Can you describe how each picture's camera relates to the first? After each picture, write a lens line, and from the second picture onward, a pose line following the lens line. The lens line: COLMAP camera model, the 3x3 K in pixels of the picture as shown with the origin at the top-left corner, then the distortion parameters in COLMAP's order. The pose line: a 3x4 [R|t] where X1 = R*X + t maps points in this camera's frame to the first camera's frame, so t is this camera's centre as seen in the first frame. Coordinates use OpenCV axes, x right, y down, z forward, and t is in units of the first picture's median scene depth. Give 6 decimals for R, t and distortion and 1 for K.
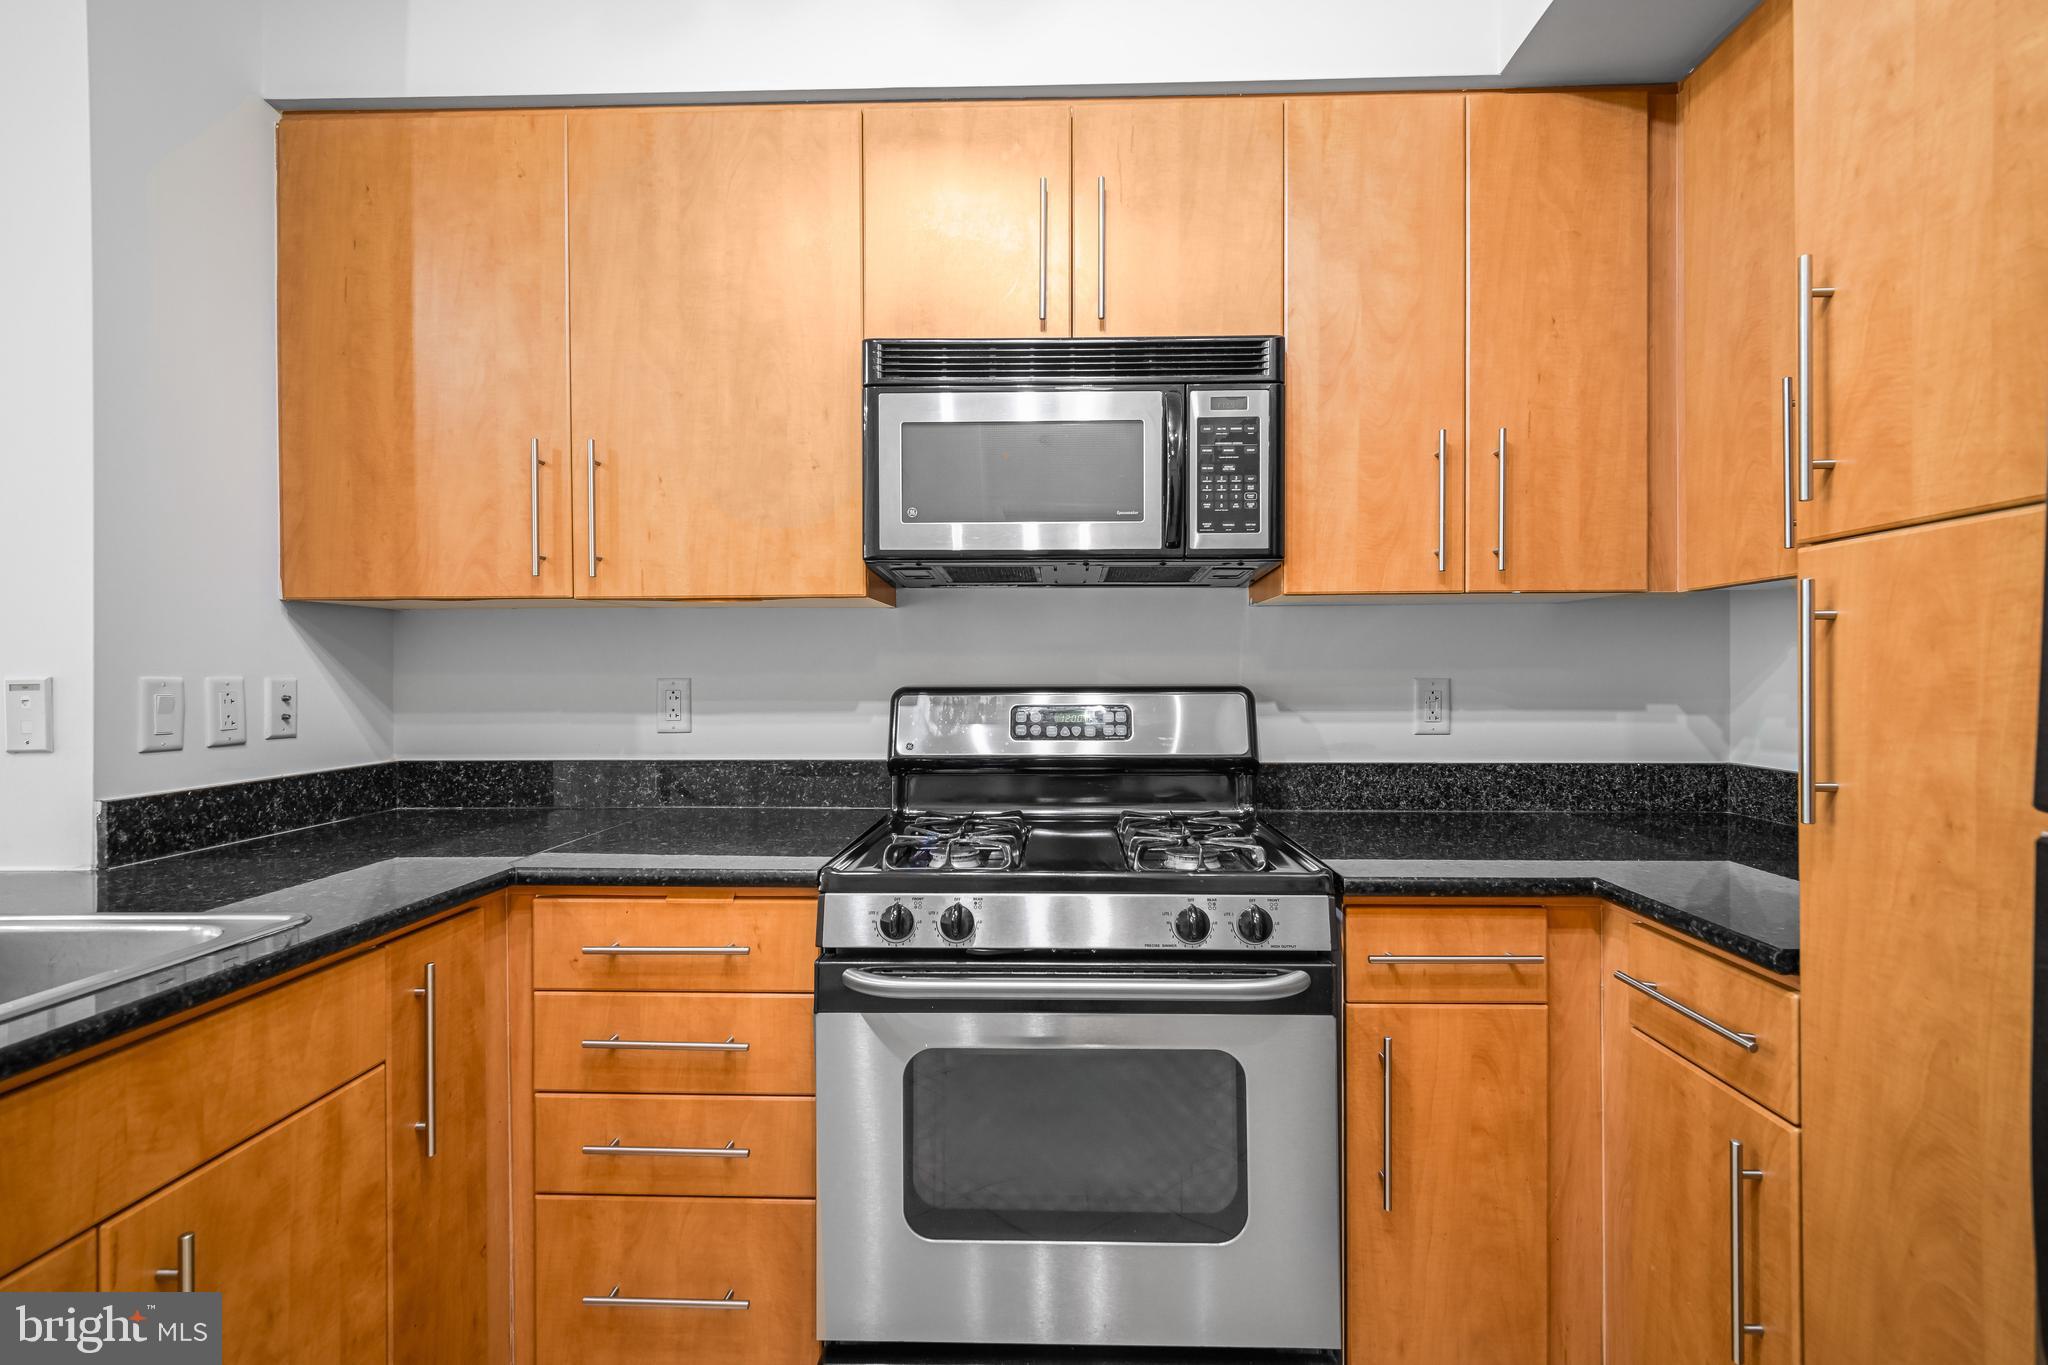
lens RADIAL K [[936.4, 0, 1029.2], [0, 936.4, 676.0], [0, 0, 1]] dist [0.010630, -0.005915]
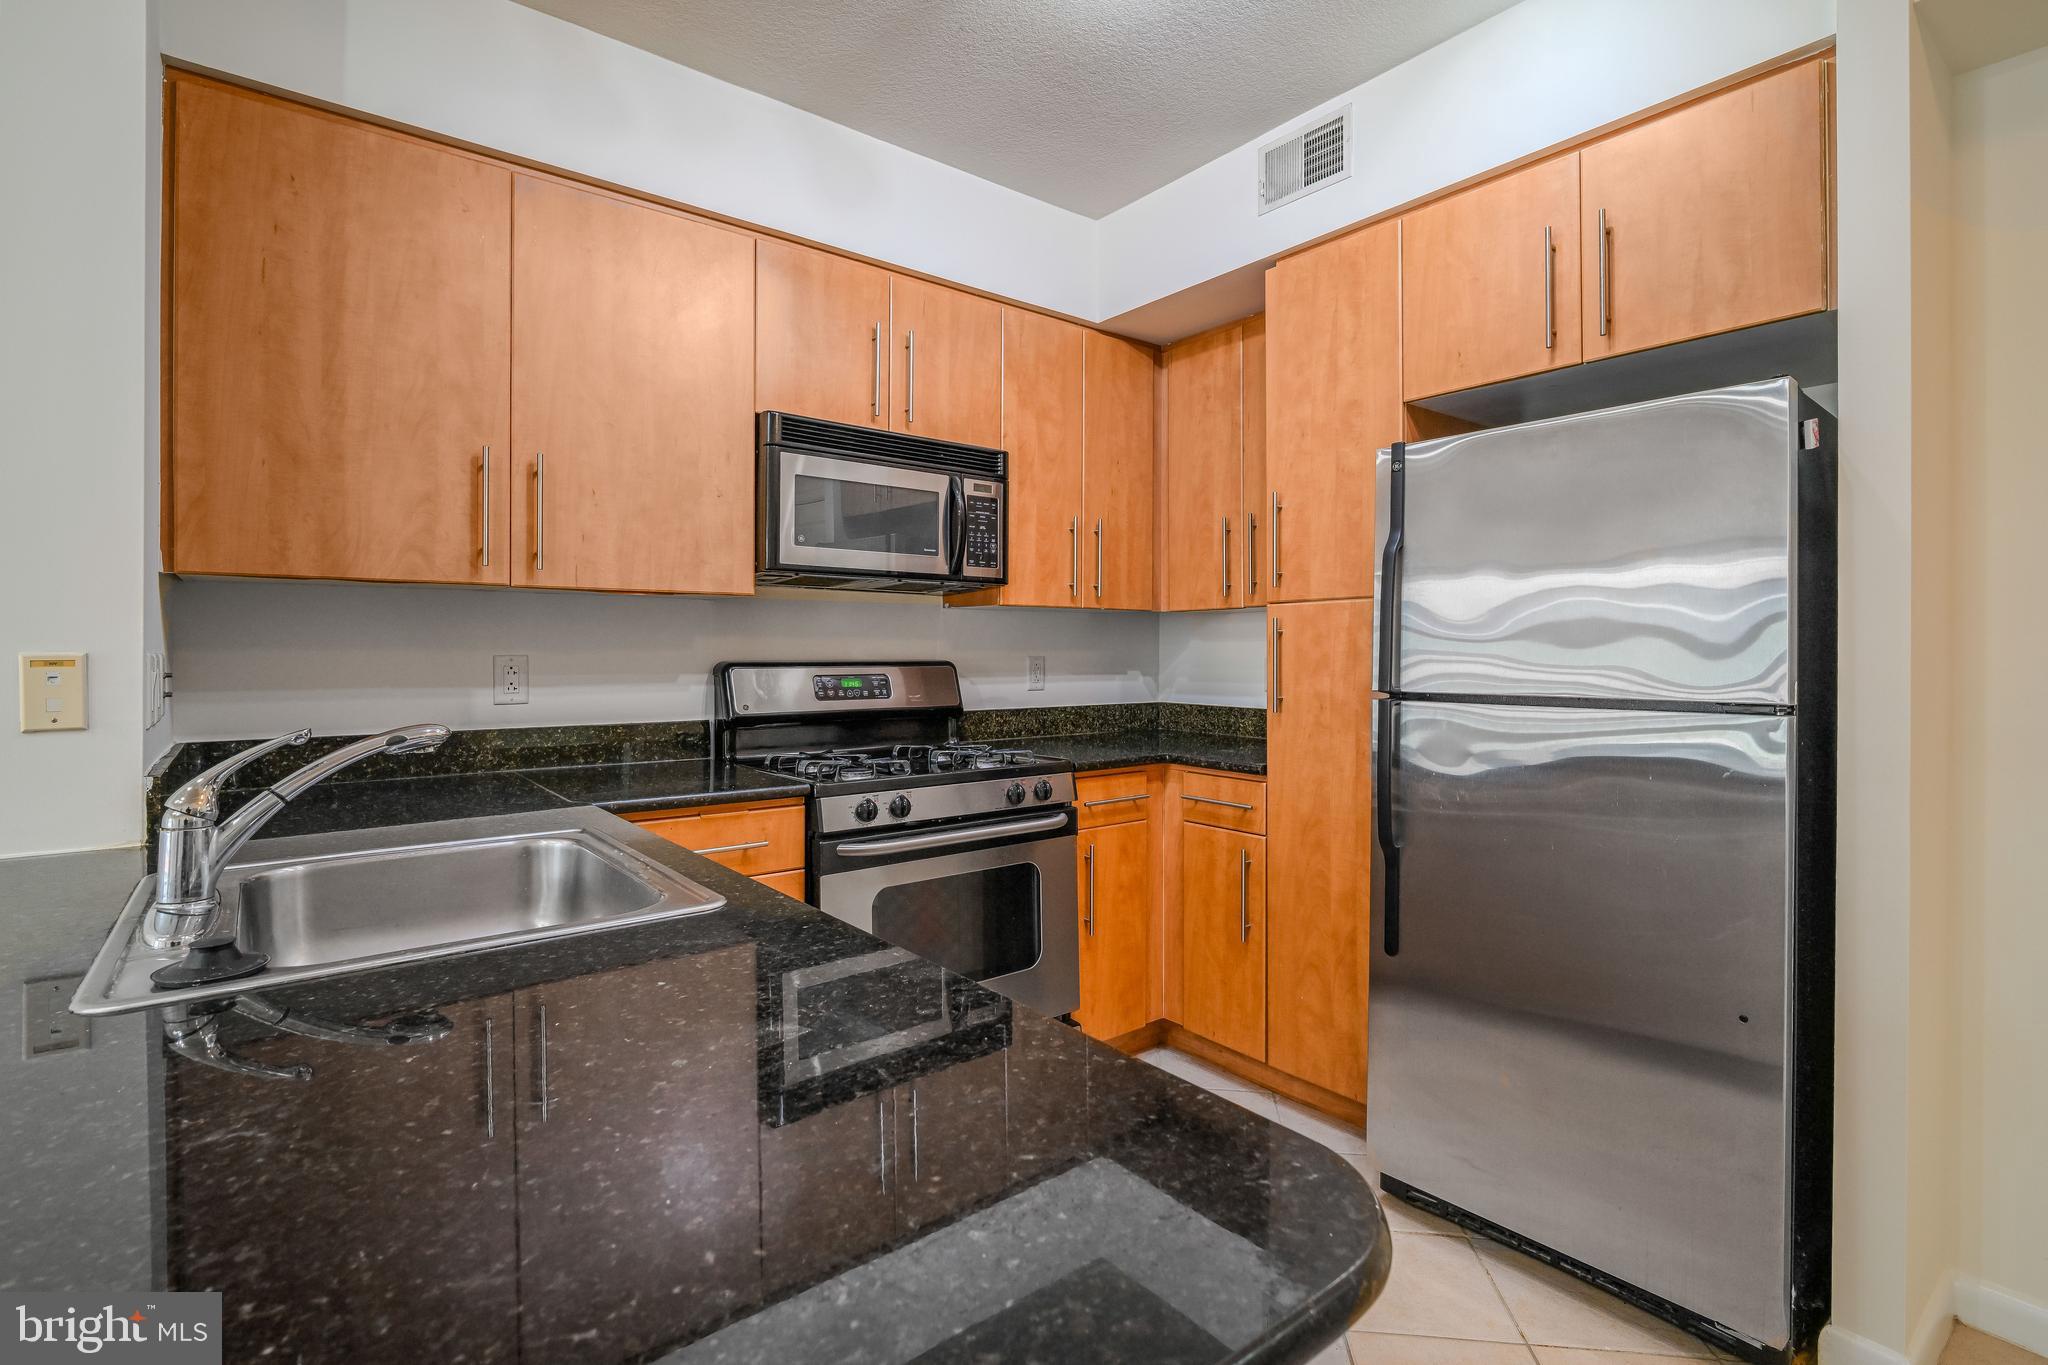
lens RADIAL K [[963.5, 0, 1027.1], [0, 963.5, 652.2], [0, 0, 1]] dist [0.002554, -0.010016]
pose [[0.764904, 0.003939, 0.644132, -0.798407], [-0.002976, 0.999992, -0.002581, 0.000023], [-0.644138, 0.000057, 0.764910, -0.333801]]
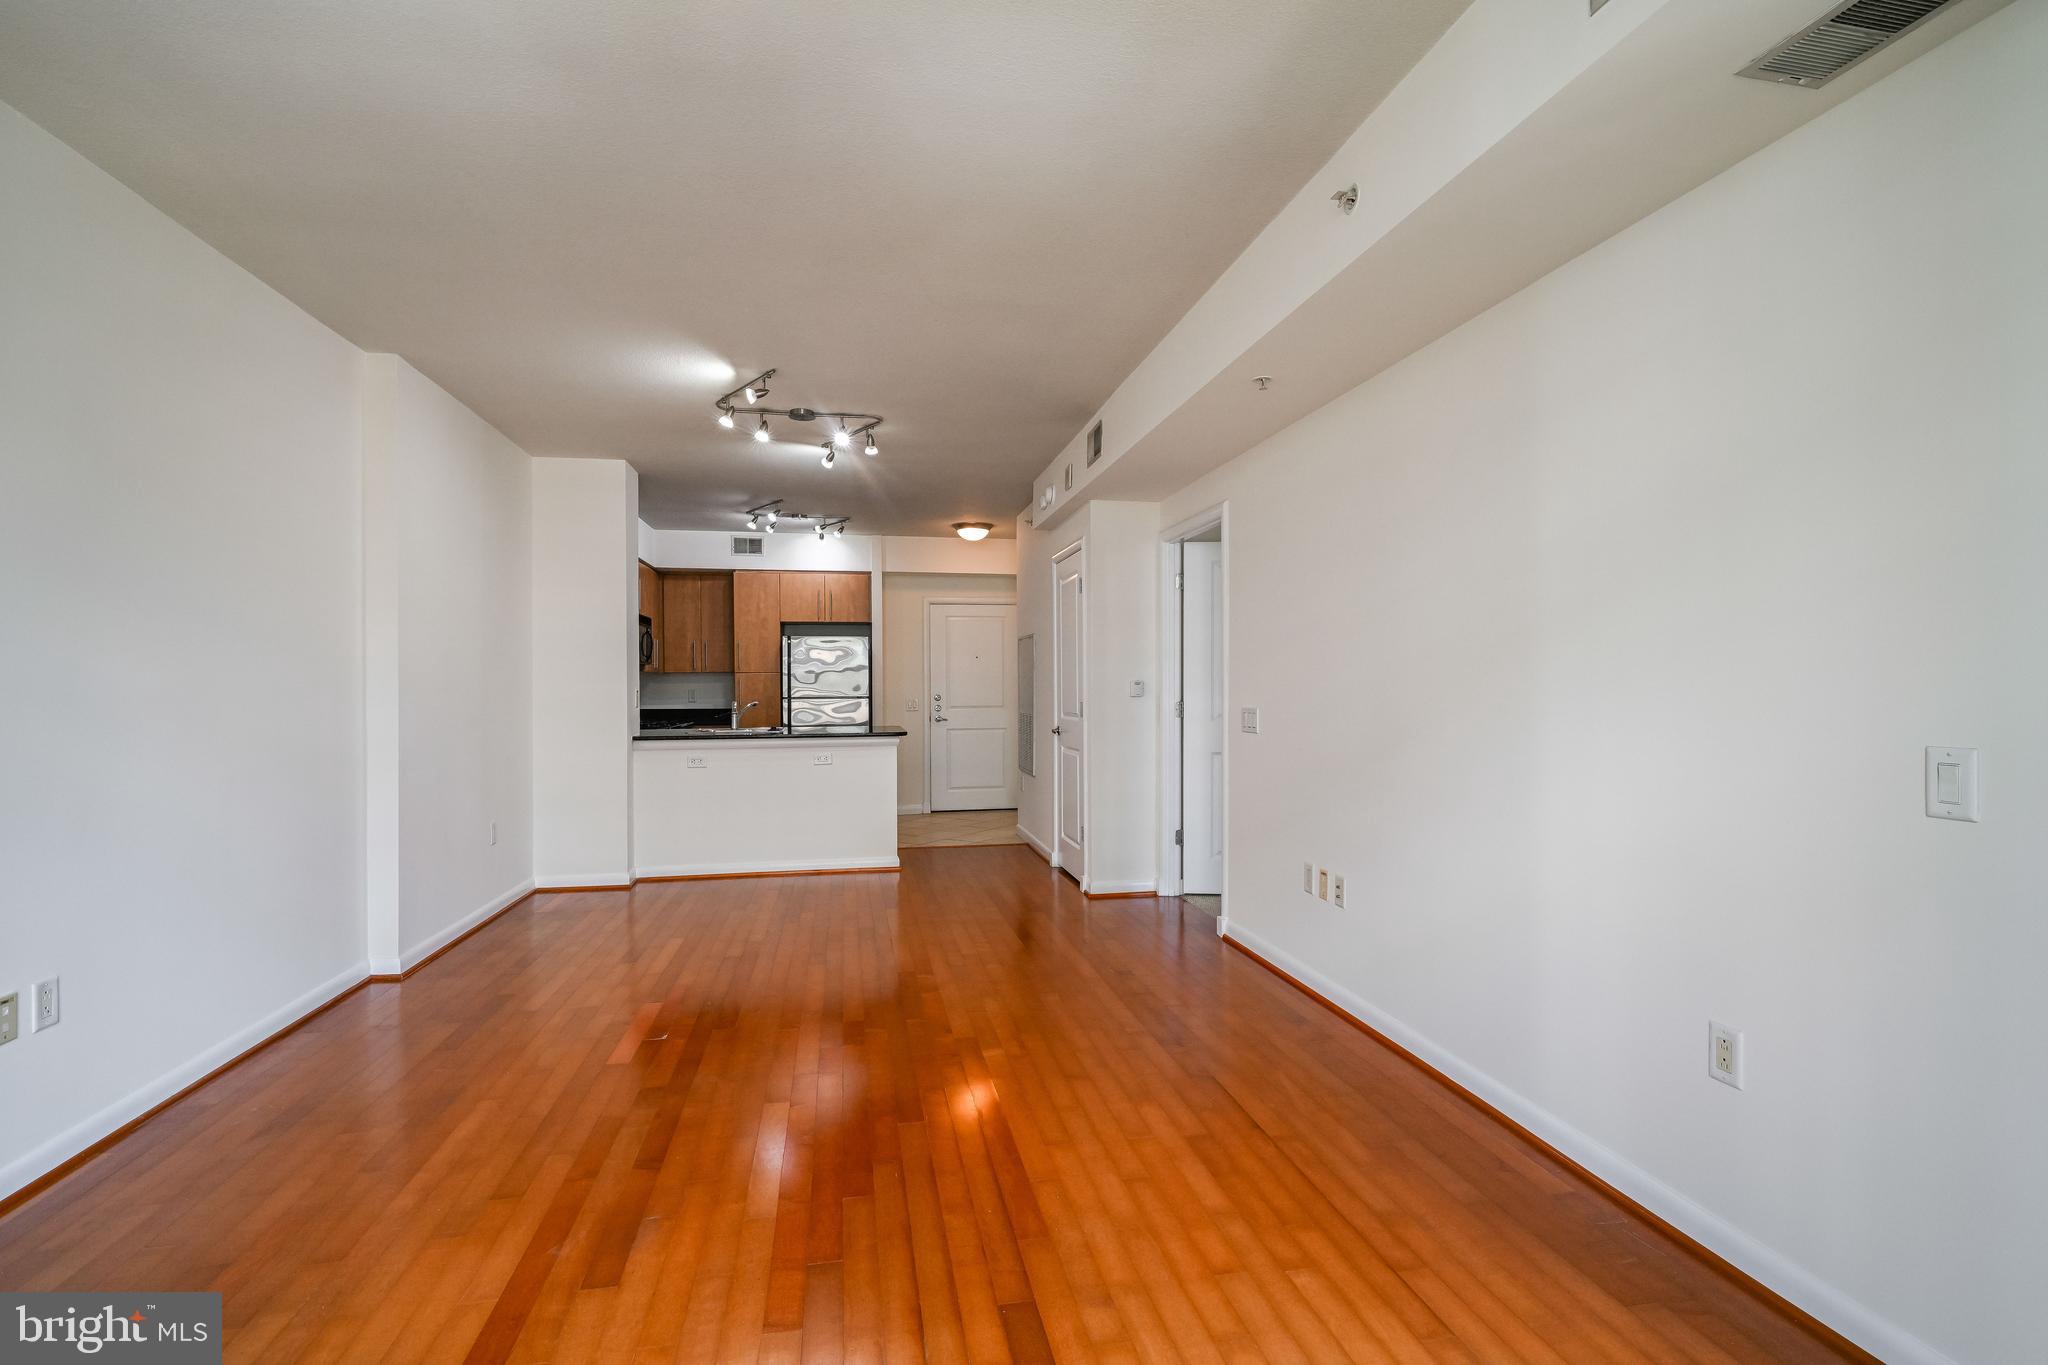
lens RADIAL K [[936.4, 0, 1029.2], [0, 936.4, 676.0], [0, 0, 1]] dist [0.010630, -0.005915]
pose [[-0.228124, 0.010203, 0.973579, -4.748161], [0.007458, 0.999934, -0.008732, -0.010531], [-0.973603, 0.005269, -0.228185, 0.209383]]
